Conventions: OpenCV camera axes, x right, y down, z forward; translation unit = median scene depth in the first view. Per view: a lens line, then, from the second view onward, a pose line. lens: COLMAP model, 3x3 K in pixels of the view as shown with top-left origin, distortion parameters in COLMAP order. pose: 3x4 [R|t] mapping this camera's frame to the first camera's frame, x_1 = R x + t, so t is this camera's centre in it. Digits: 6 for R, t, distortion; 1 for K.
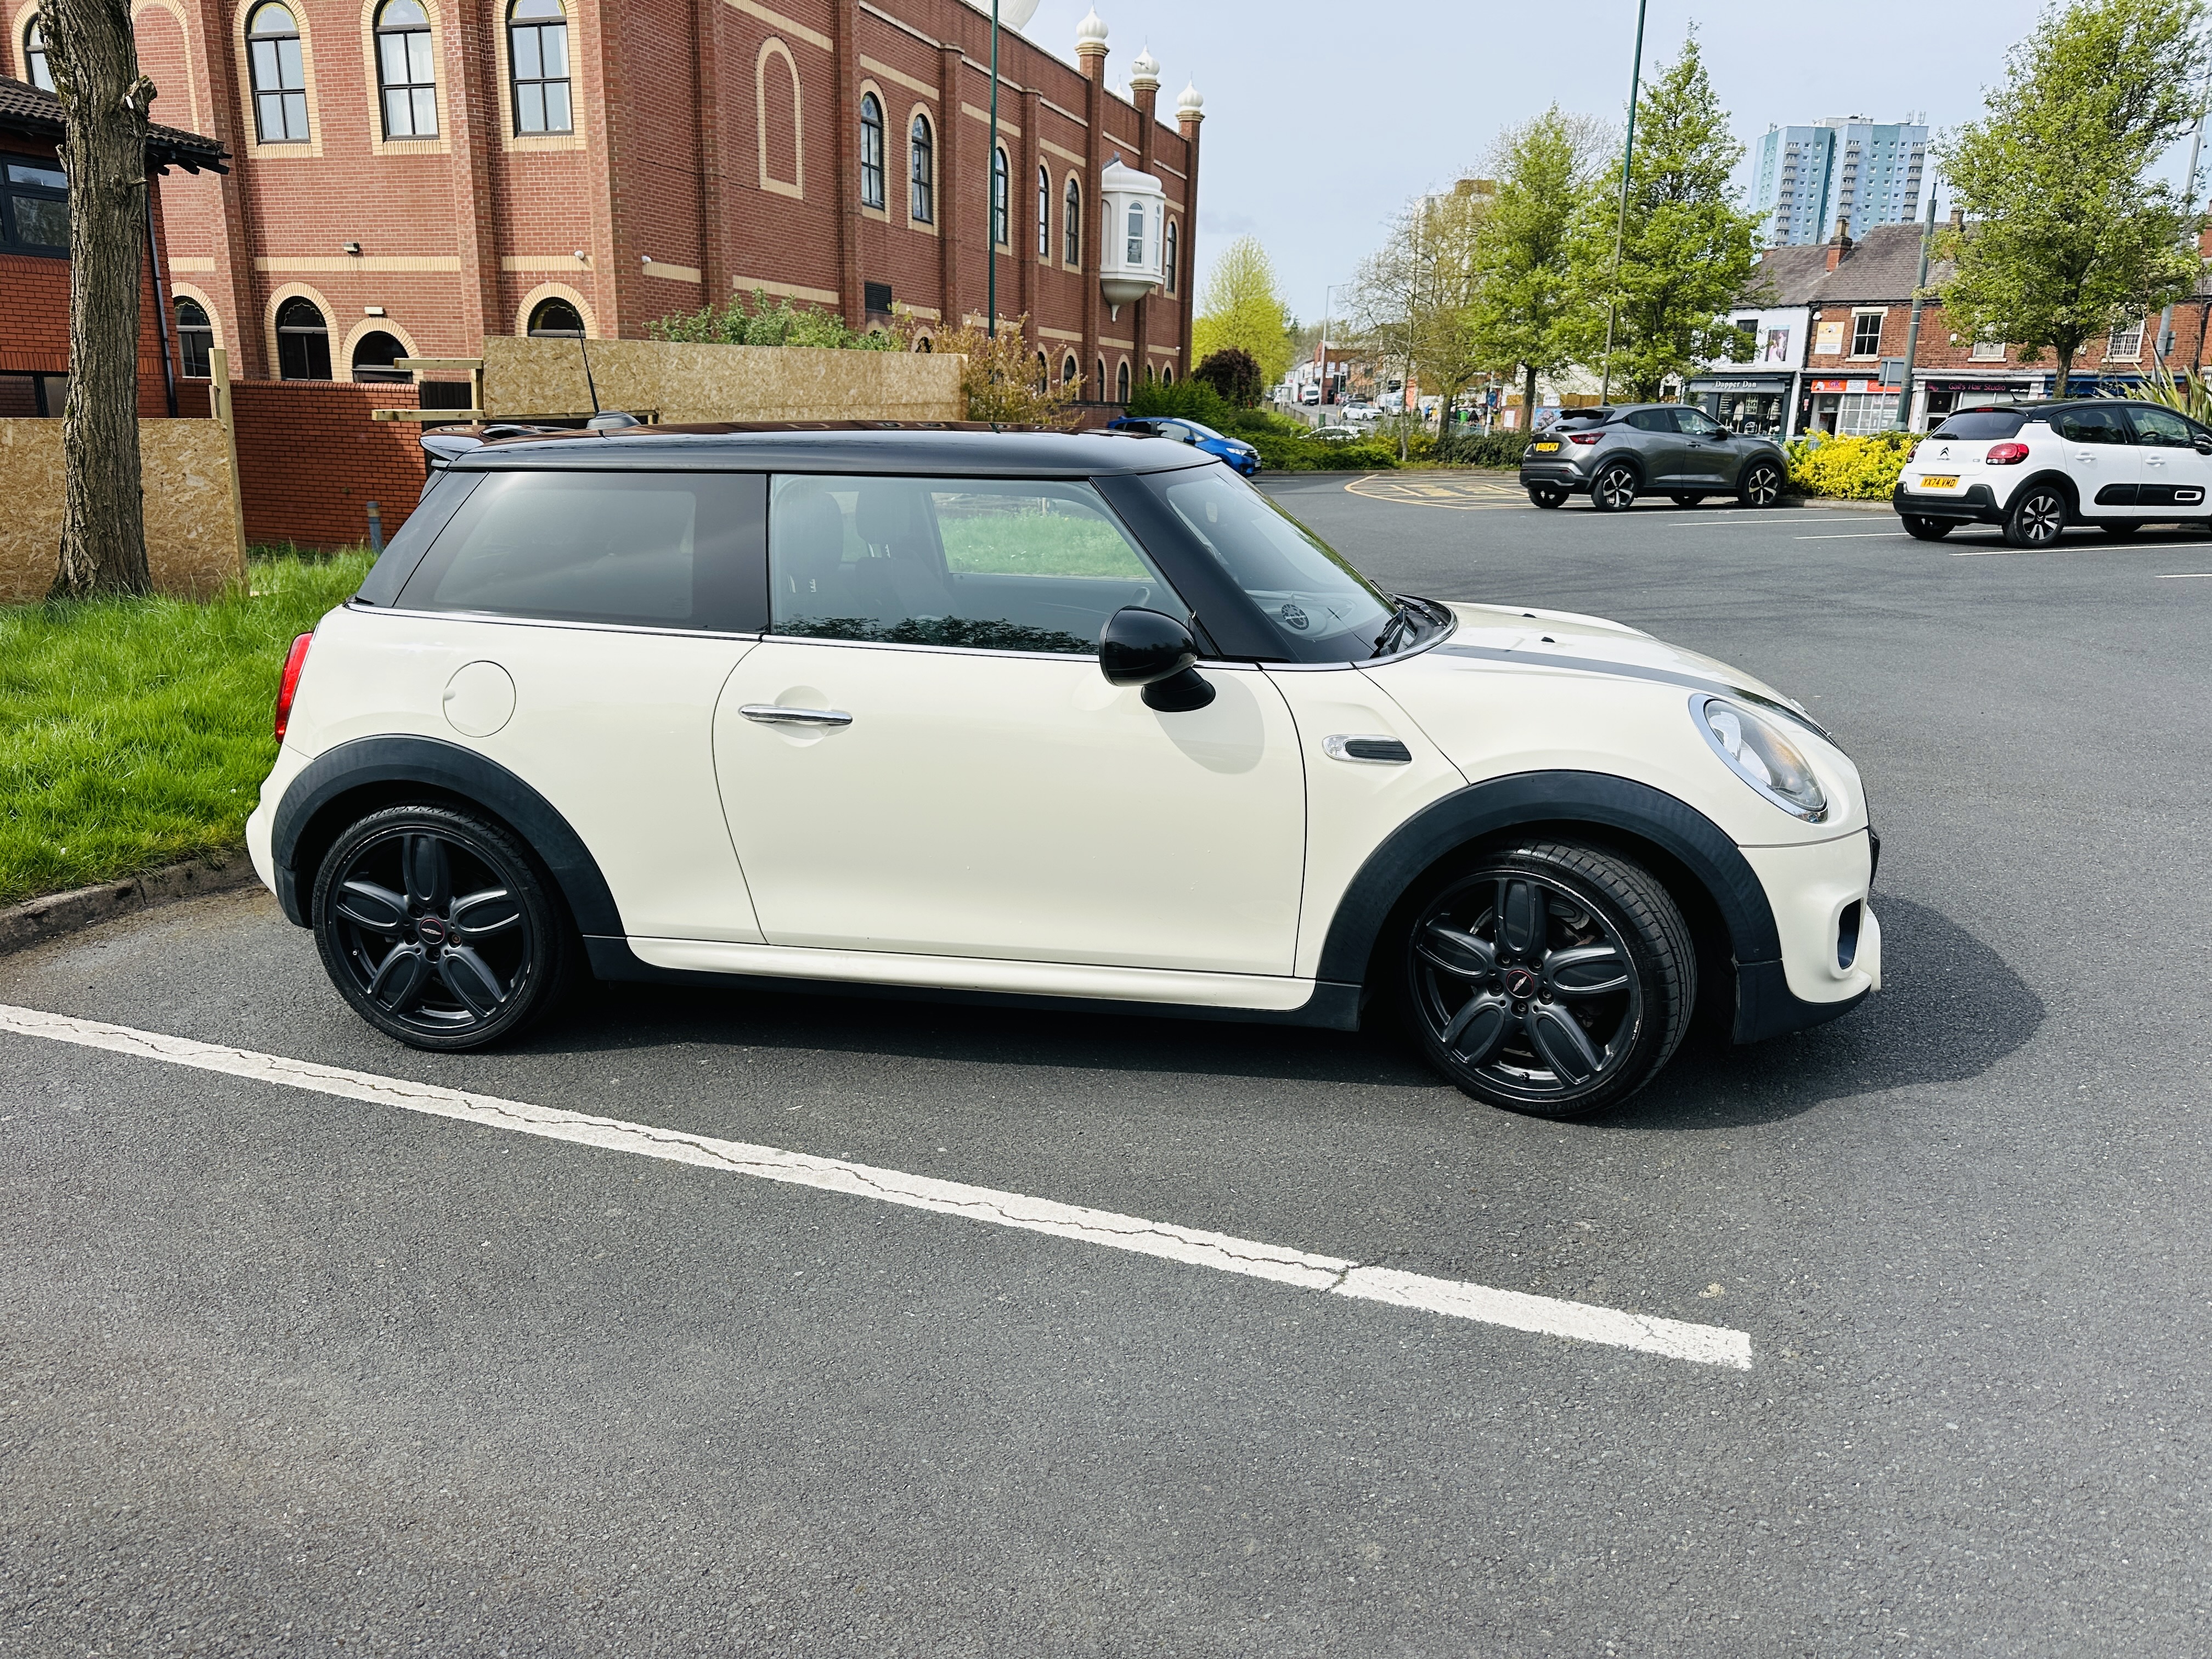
lens RADIAL K [[1606.4, 0, 1115.7], [0, 1606.4, 834.8], [0, 0, 1]] dist [0.004186, -0.015282]
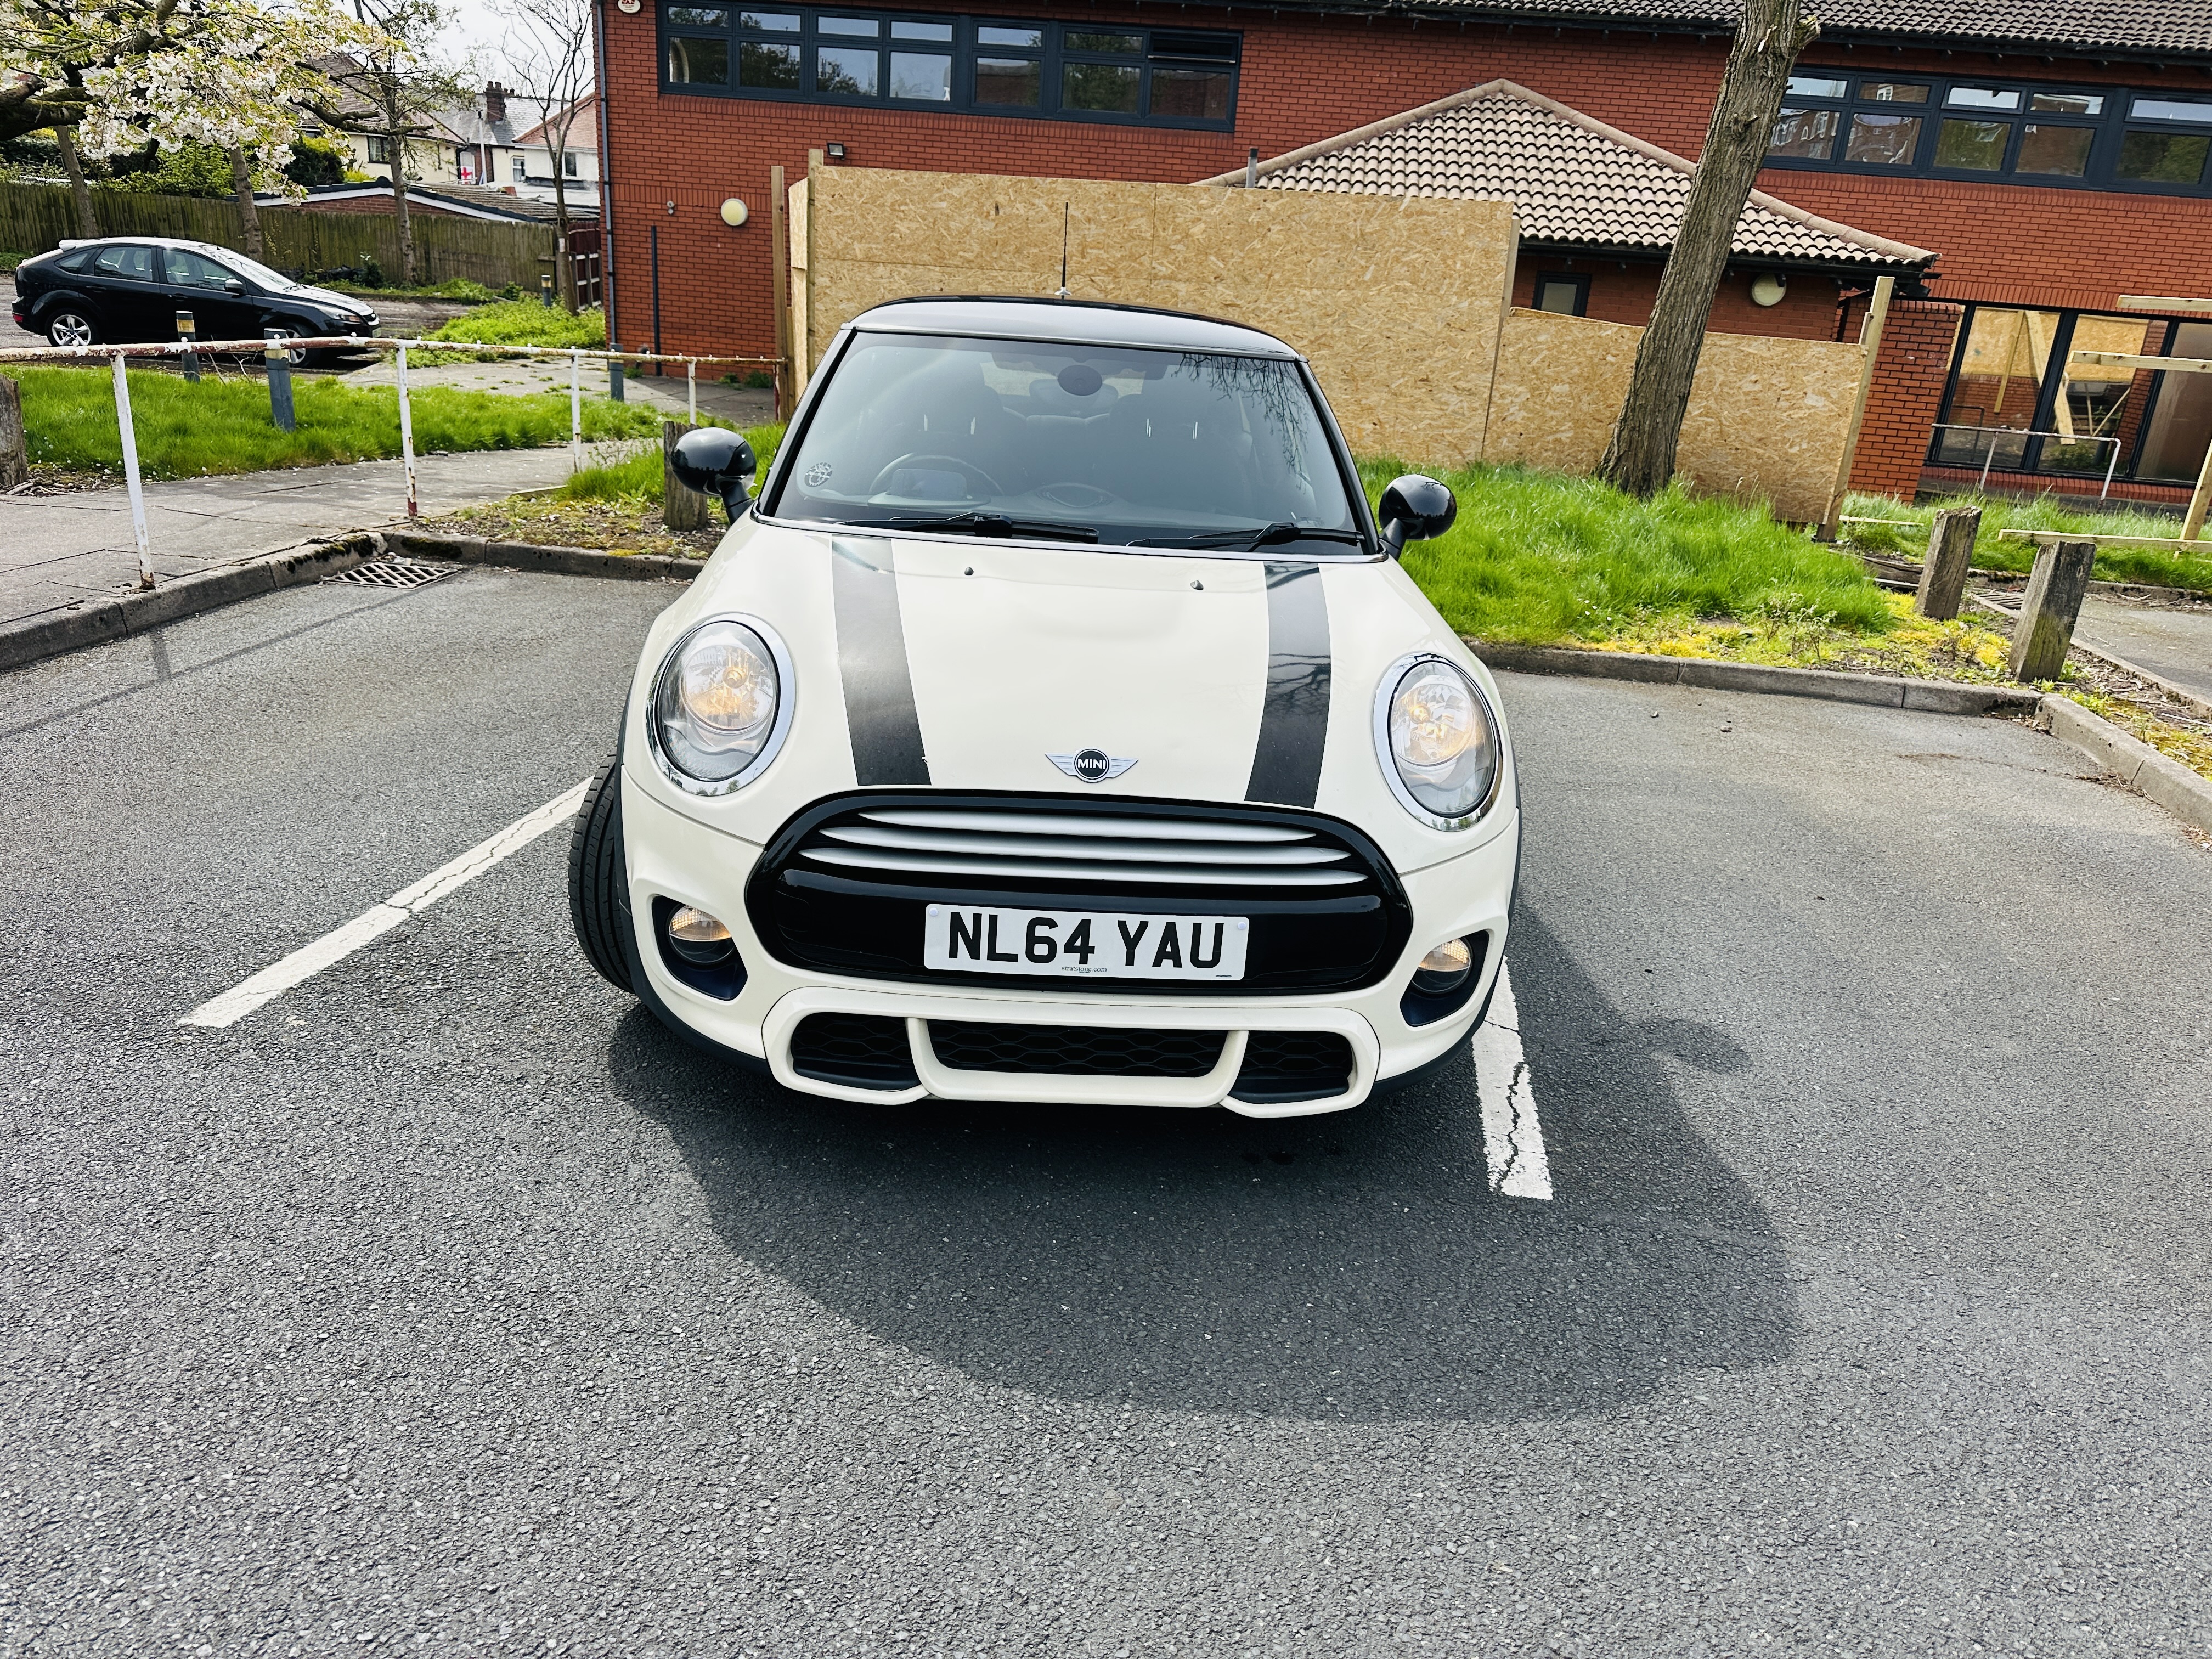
lens RADIAL K [[1606.2, 0, 1101.5], [0, 1606.2, 816.3], [0, 0, 1]] dist [0.022765, -0.039269]
pose [[0.196202, 0.318011, -0.927563, 0.128841], [-0.309858, 0.917586, 0.249047, -0.026886], [0.930319, 0.238550, 0.278571, 0.101281]]
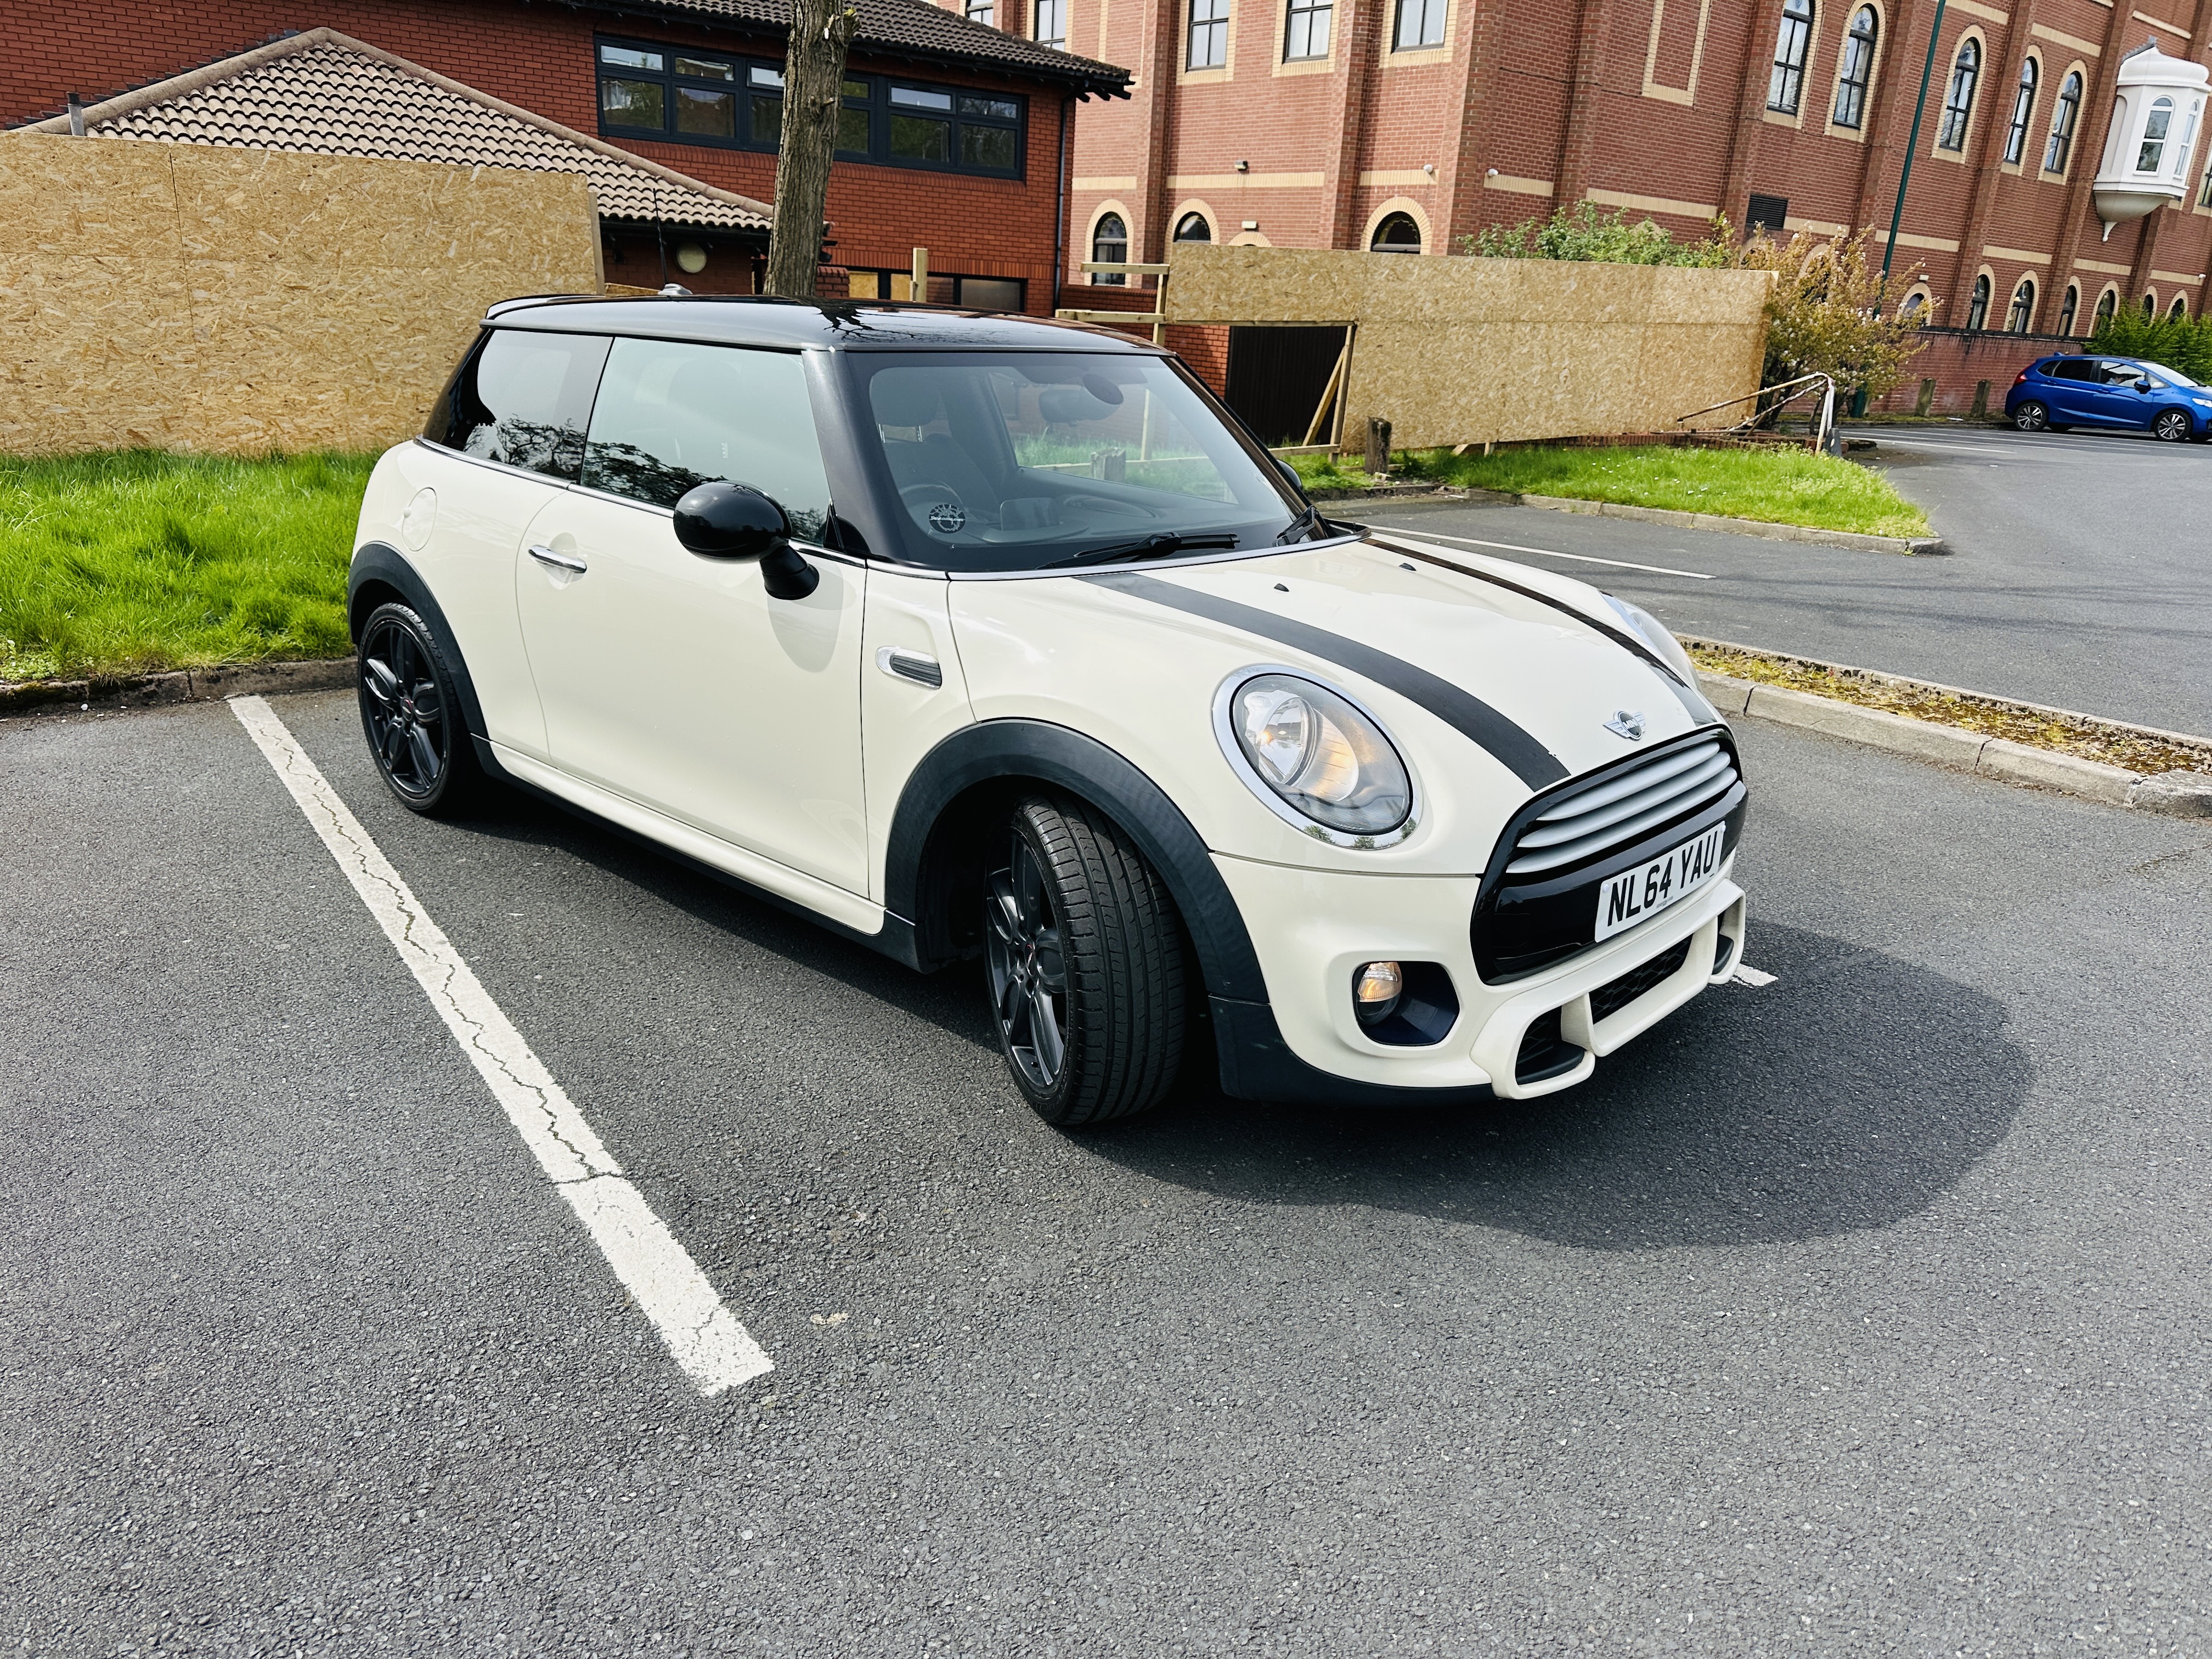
lens RADIAL K [[1598.4, 0, 1094.3], [0, 1598.4, 810.8], [0, 0, 1]] dist [0.025125, -0.029350]
pose [[0.842394, 0.186737, -0.505471, 0.074306], [-0.170429, 0.982212, 0.078831, -0.006266], [0.511201, 0.019740, 0.859235, 0.028138]]
